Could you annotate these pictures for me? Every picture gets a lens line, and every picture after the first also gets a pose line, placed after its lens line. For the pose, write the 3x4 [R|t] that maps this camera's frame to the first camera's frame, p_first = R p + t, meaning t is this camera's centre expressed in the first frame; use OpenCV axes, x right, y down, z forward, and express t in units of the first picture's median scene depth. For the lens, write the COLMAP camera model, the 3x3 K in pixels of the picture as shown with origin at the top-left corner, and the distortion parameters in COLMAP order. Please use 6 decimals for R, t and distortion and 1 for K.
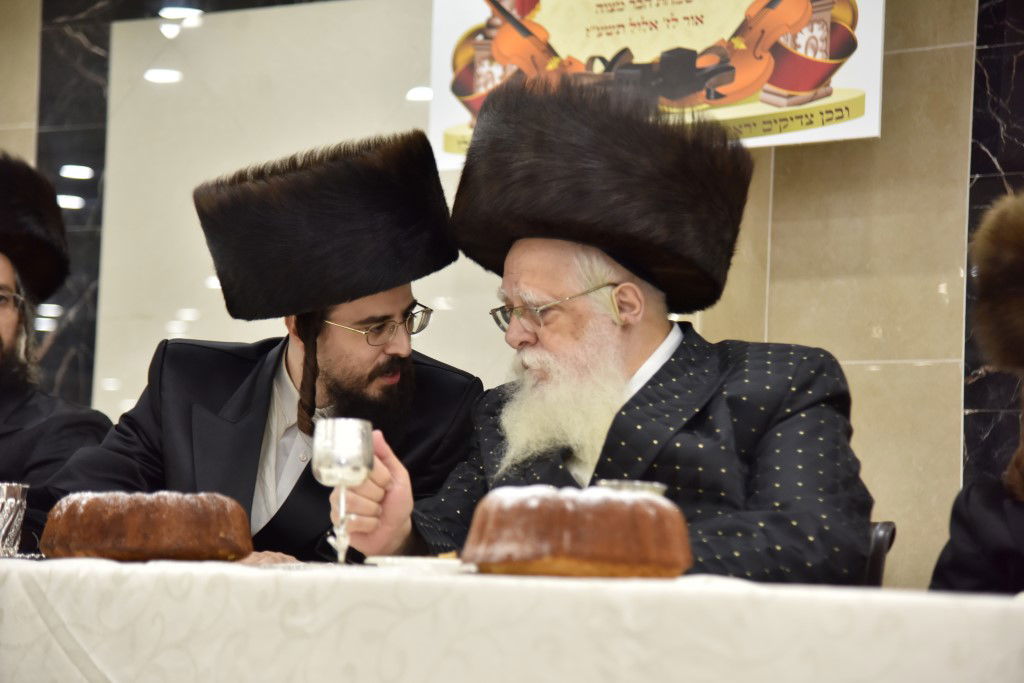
lens RADIAL K [[2621.2, 0, 498.3], [0, 2621.2, 362.6], [0, 0, 1]] dist [0.793481, 0.000000]
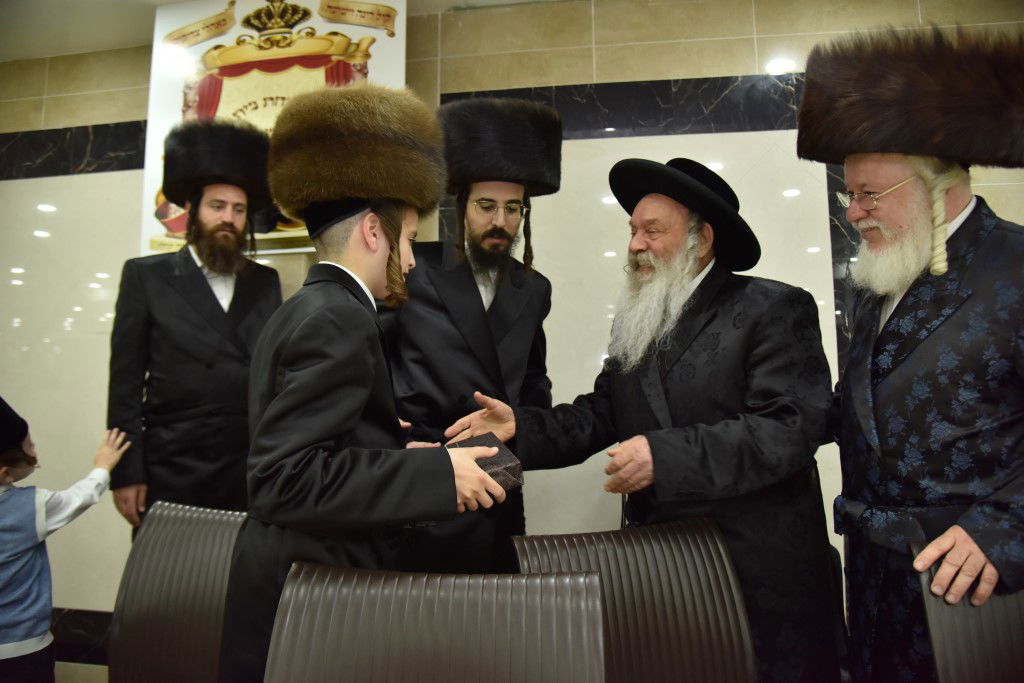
lens RADIAL K [[689.4, 0, 511.5], [0, 689.4, 342.2], [0, 0, 1]] dist [-0.110052, 0.054507]
pose [[0.900546, -0.011722, 0.434603, 0.002117], [0.005847, 0.999873, 0.014851, -0.024328], [-0.434722, -0.010833, 0.900499, 0.524806]]
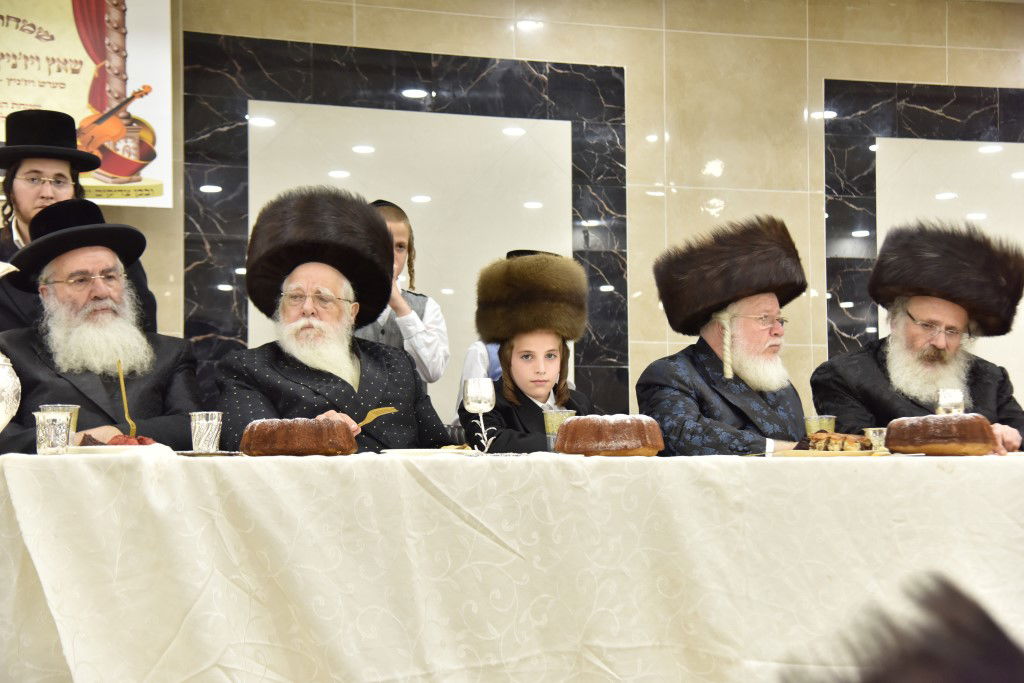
lens RADIAL K [[1552.7, 0, 520.2], [0, 1552.7, 340.5], [0, 0, 1]] dist [0.320050, 0.000000]
pose [[0.635781, 0.022890, 0.771530, -0.510593], [-0.036504, 0.999333, 0.000433, -0.004787], [-0.771006, -0.028440, 0.636193, 0.140878]]
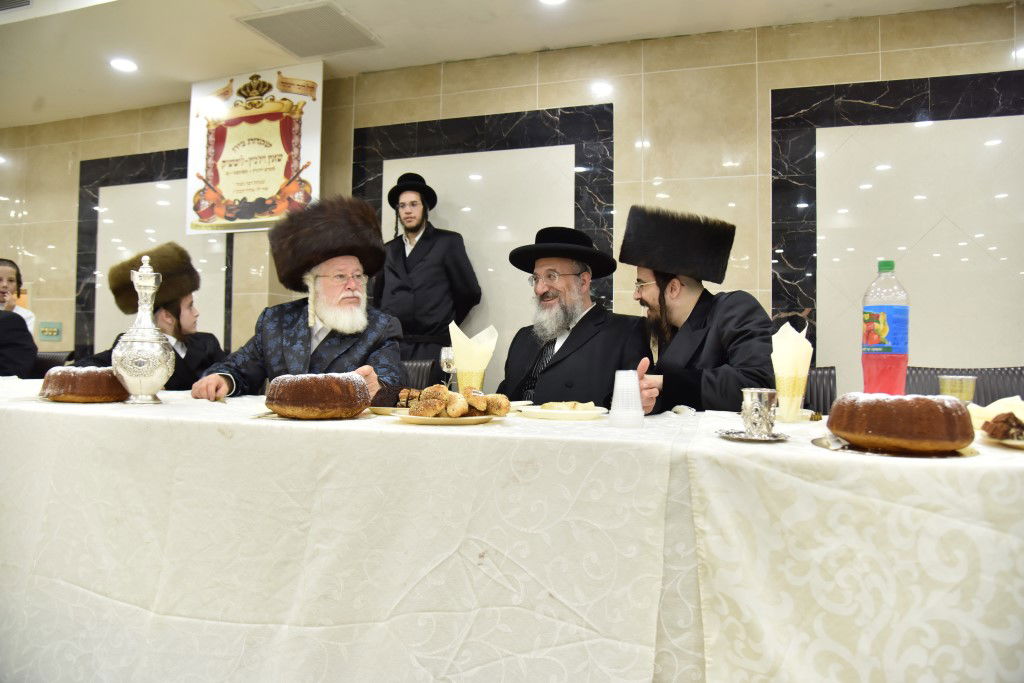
lens RADIAL K [[689.4, 0, 509.8], [0, 689.4, 344.8], [0, 0, 1]] dist [-0.110052, 0.054507]
pose [[0.963862, -0.025877, 0.265143, 0.138939], [0.000853, 0.995566, 0.094061, -0.019015], [-0.266402, -0.090436, 0.959610, 0.131152]]
